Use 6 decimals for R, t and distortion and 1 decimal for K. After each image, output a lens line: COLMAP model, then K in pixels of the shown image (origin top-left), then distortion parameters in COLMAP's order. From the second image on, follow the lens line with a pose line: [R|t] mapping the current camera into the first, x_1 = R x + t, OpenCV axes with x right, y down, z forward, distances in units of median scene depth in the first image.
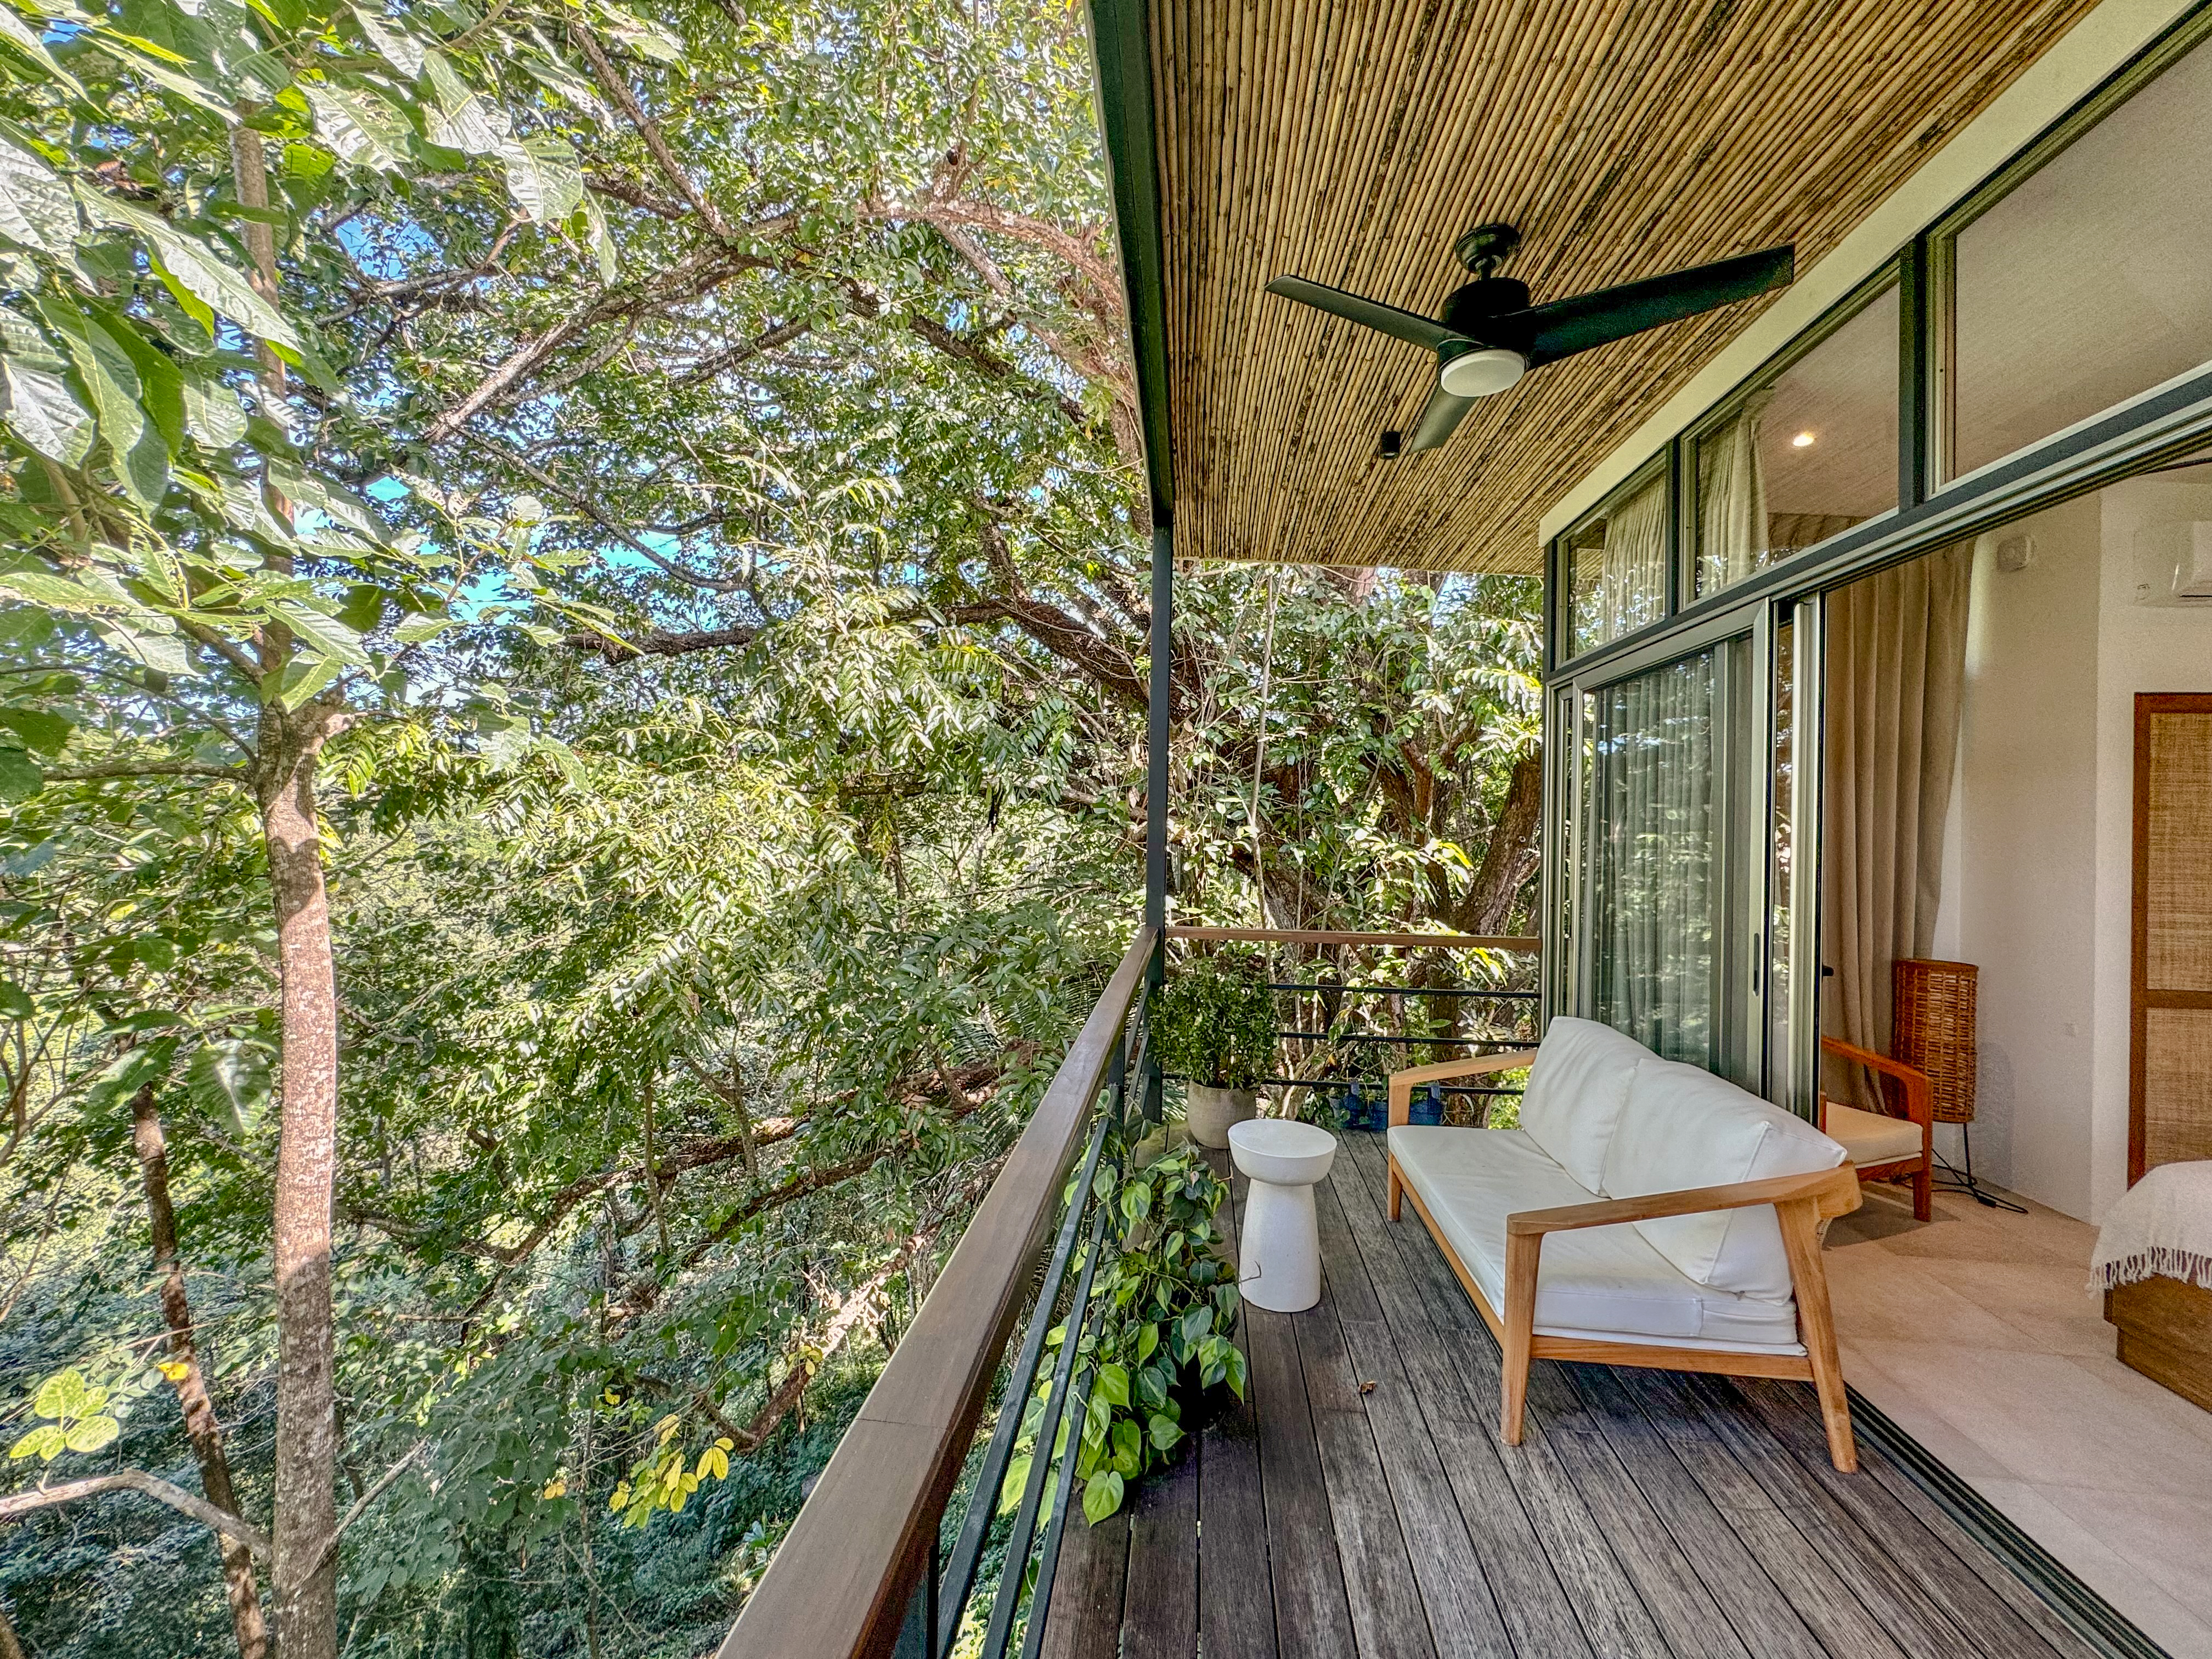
lens RADIAL K [[886.8, 0, 1102.4], [0, 886.8, 829.2], [0, 0, 1]] dist [-0.002542, 0.000030]
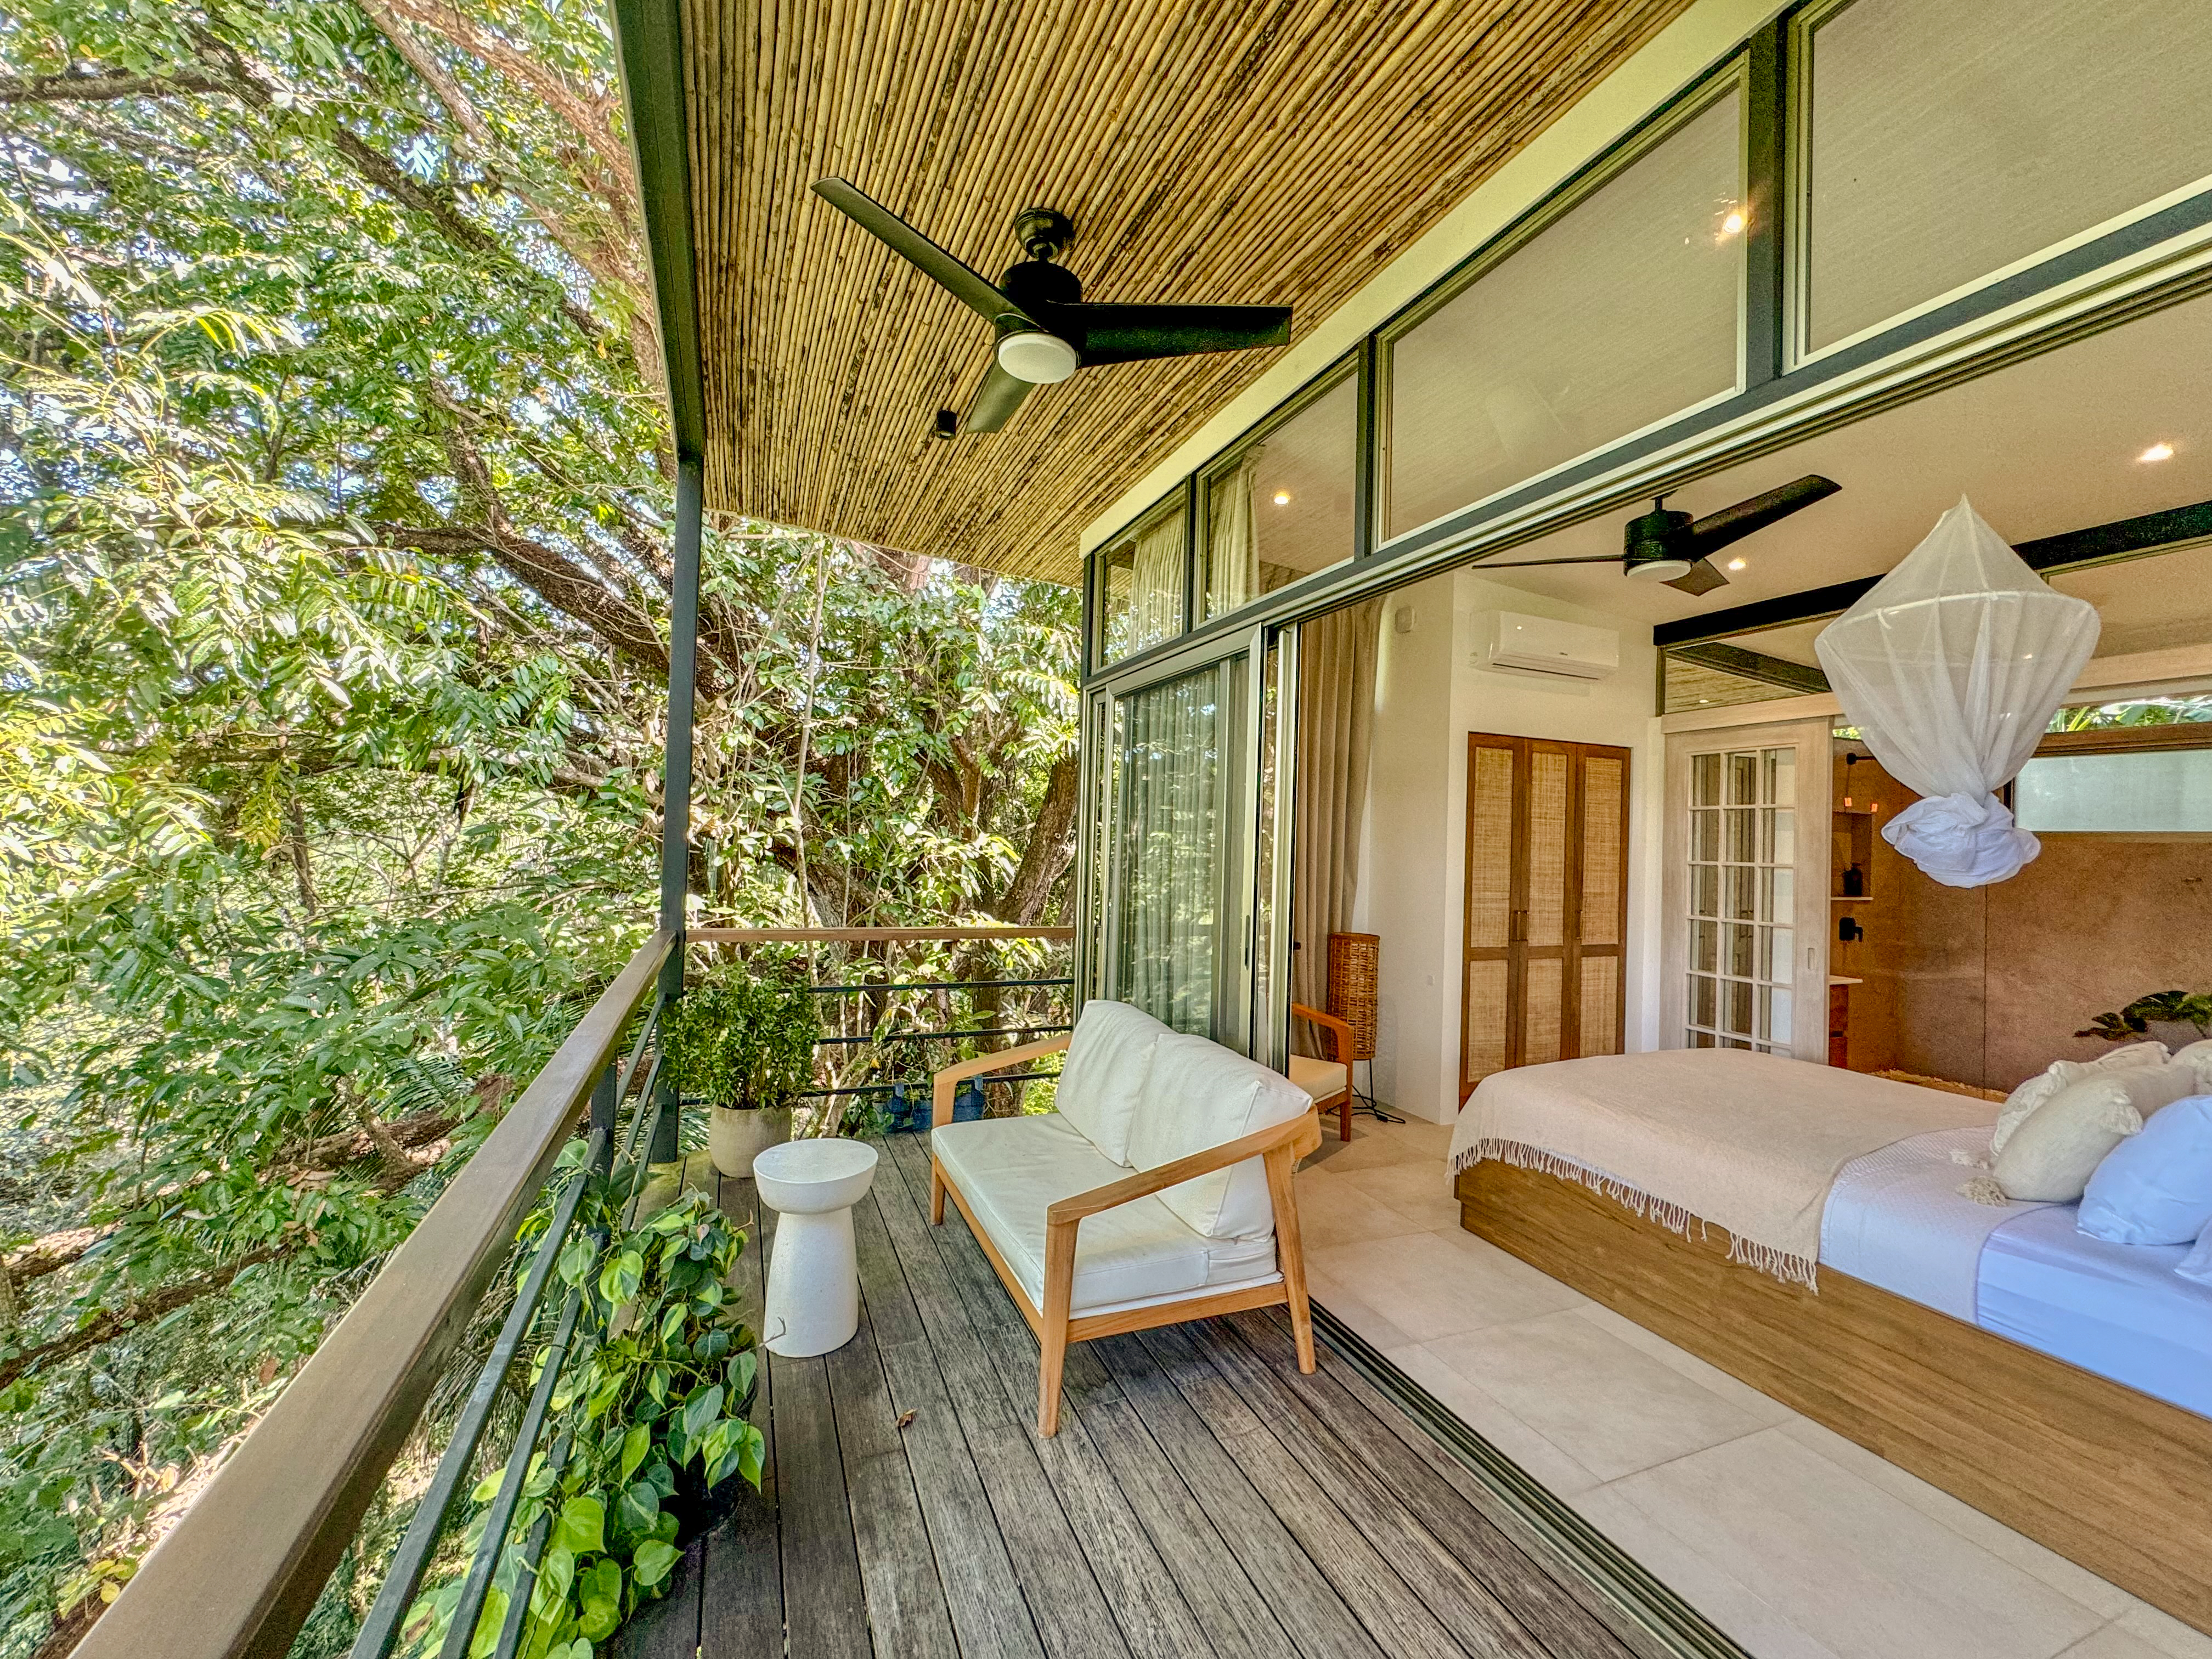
lens RADIAL K [[886.8, 0, 1102.4], [0, 886.8, 829.2], [0, 0, 1]] dist [-0.002542, 0.000030]
pose [[0.879160, 0.015435, 0.476276, 0.021213], [-0.016746, 0.999859, -0.001491, 0.009297], [-0.476232, -0.006665, 0.879294, 0.067418]]
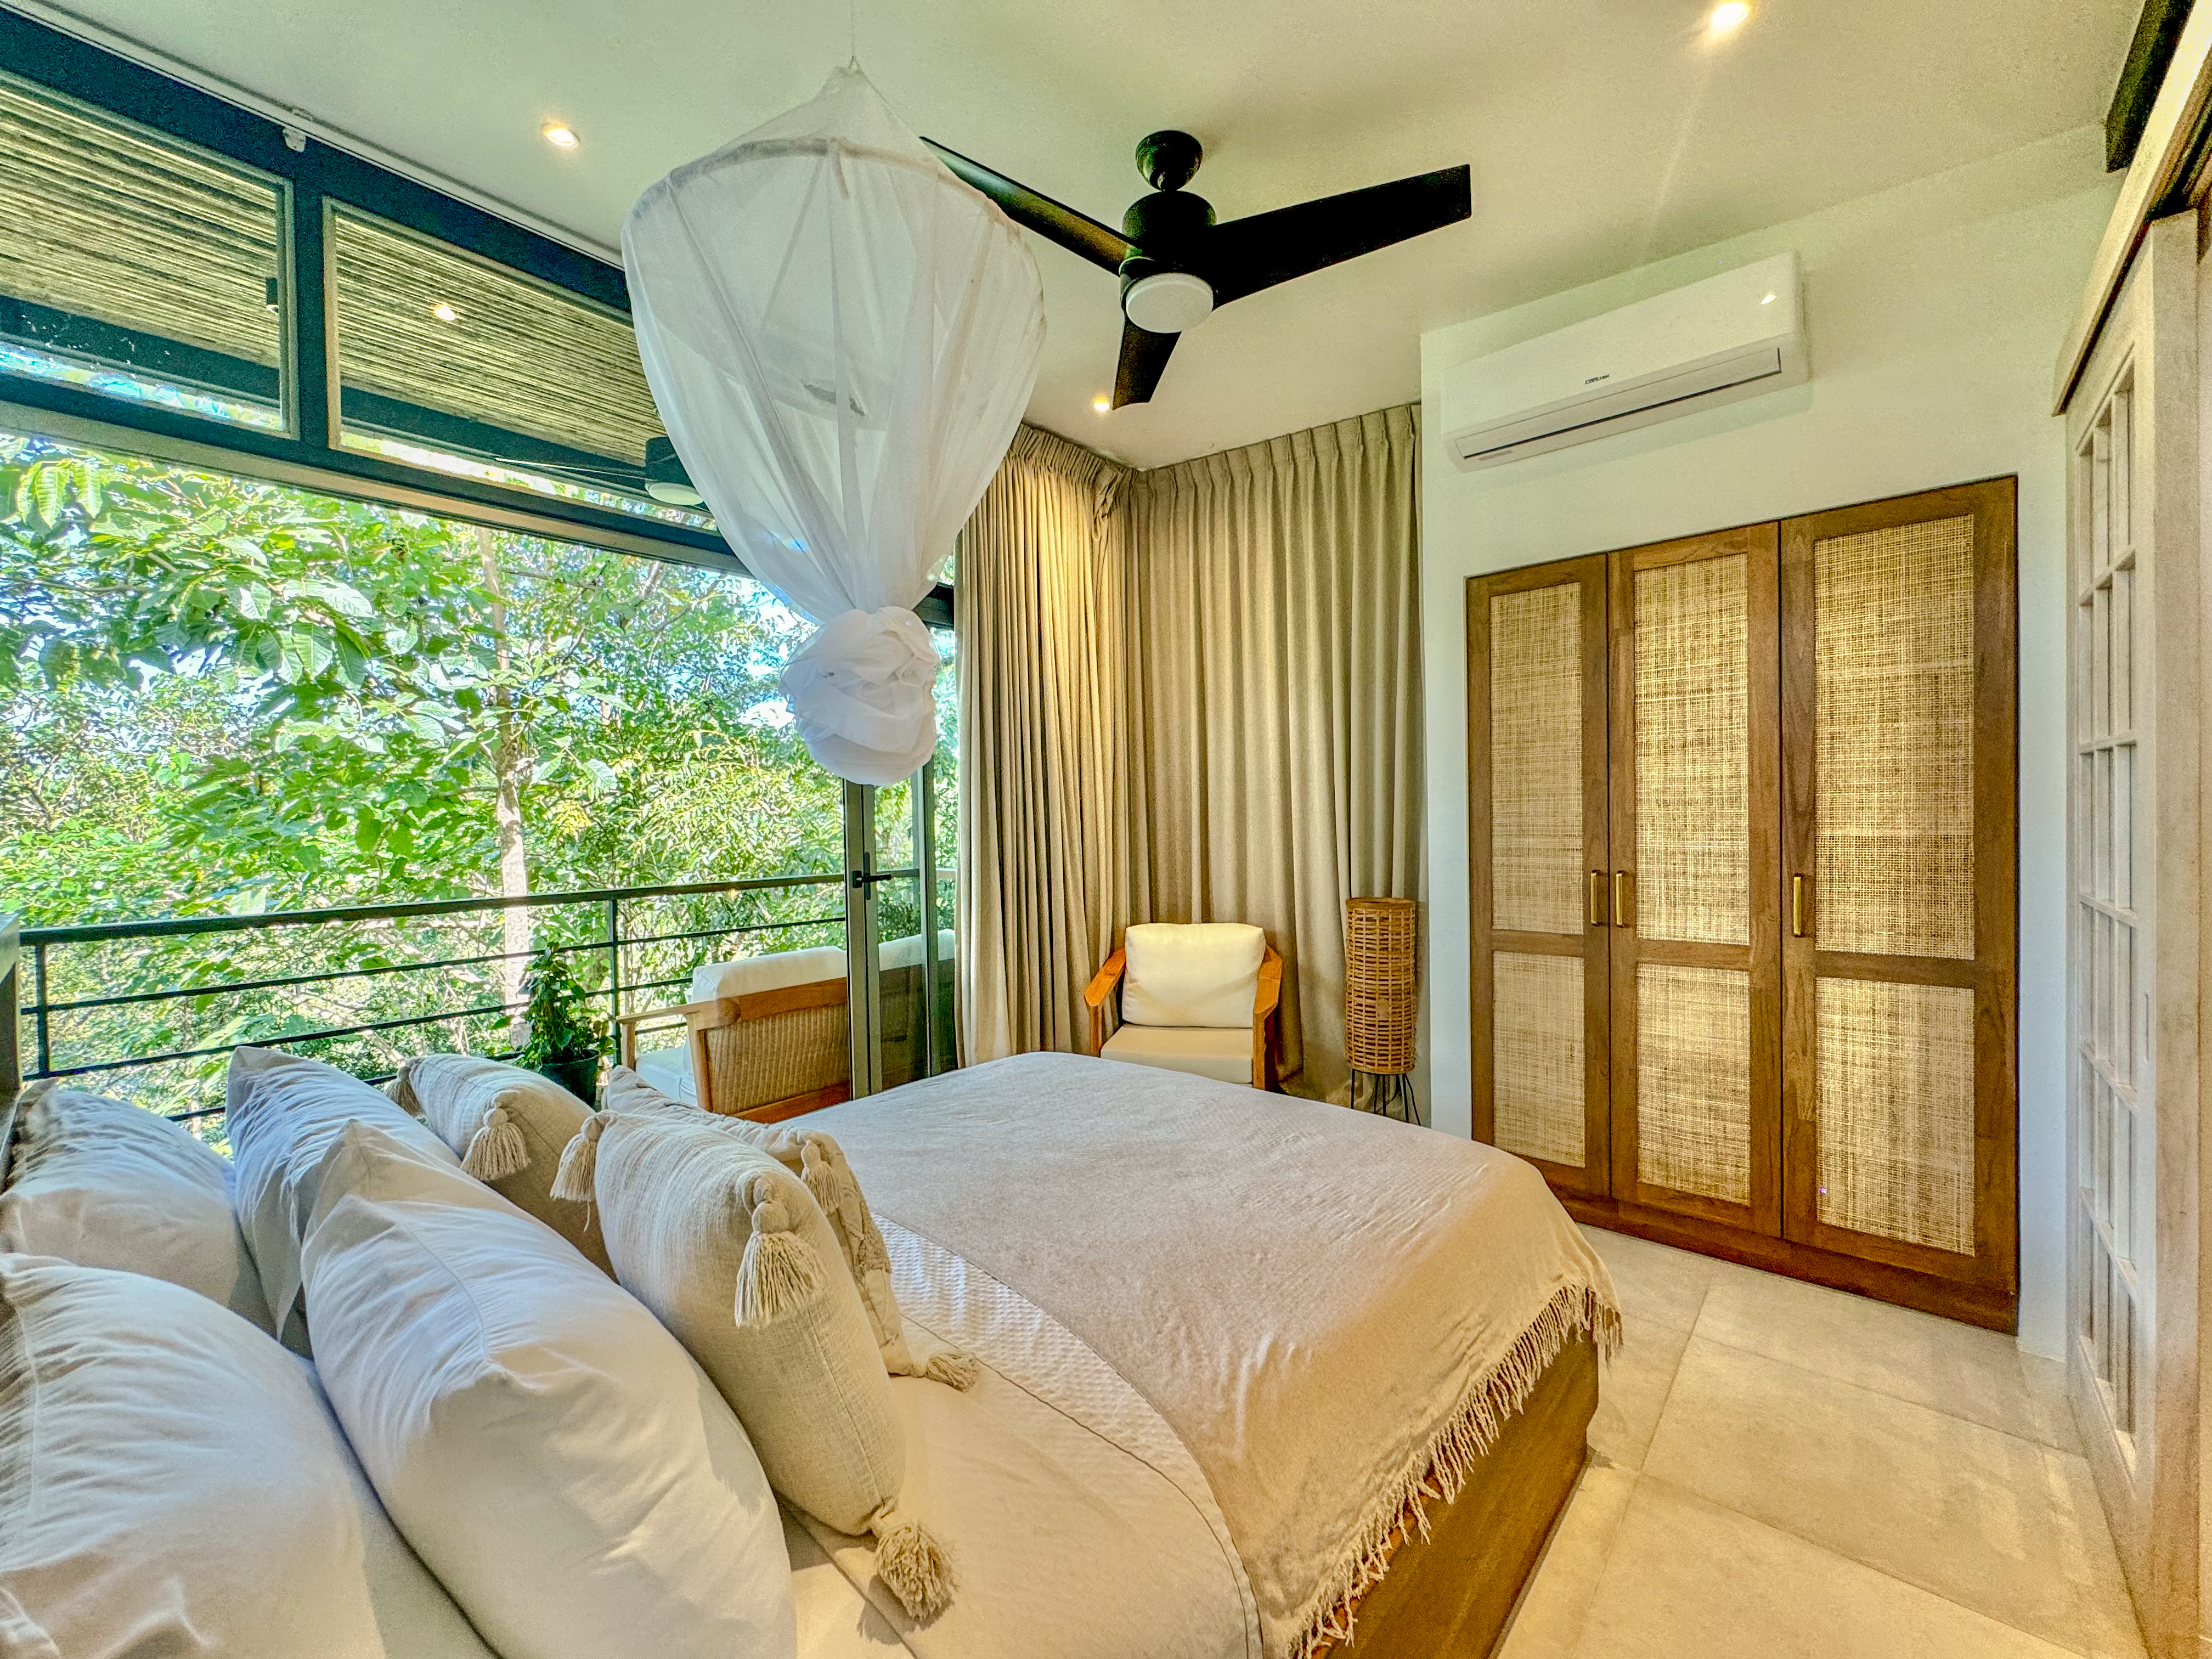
lens RADIAL K [[886.8, 0, 1102.4], [0, 886.8, 829.2], [0, 0, 1]] dist [-0.002542, 0.000030]
pose [[0.810385, -0.027602, -0.585248, 1.445487], [0.036323, 0.999335, 0.003163, 0.073764], [0.584771, -0.023821, 0.810849, 0.109700]]
